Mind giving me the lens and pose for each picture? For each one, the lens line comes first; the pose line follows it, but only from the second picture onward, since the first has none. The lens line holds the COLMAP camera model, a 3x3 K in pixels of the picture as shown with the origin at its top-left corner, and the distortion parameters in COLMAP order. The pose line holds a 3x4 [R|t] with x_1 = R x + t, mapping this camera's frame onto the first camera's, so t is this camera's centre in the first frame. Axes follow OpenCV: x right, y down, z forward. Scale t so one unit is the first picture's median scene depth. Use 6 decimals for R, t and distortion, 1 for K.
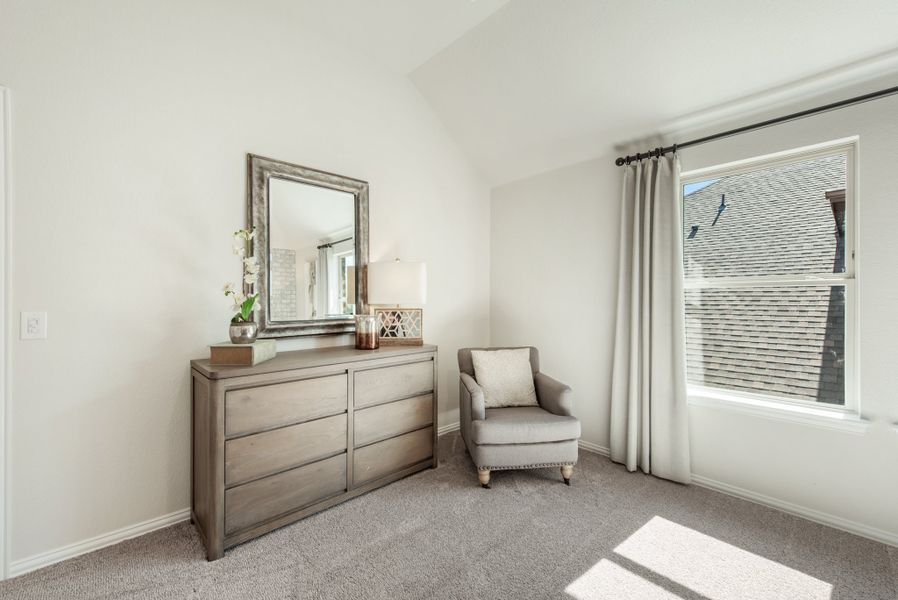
lens RADIAL K [[375.3, 0, 446.8], [0, 375.3, 299.7], [0, 0, 1]] dist [0.009273, -0.000098]
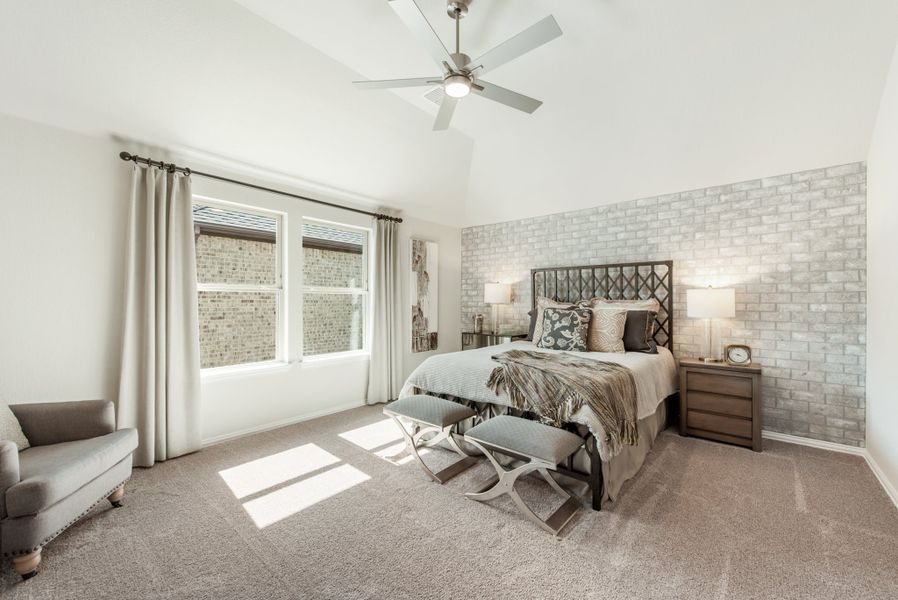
lens RADIAL K [[349.7, 0, 447.1], [0, 349.7, 300.7], [0, 0, 1]] dist [-0.001526, -0.000087]
pose [[-0.093757, 0.000616, 0.995595, -0.580234], [-0.001954, 0.999998, -0.000803, 0.001821], [-0.995593, -0.002020, -0.093756, 0.305851]]
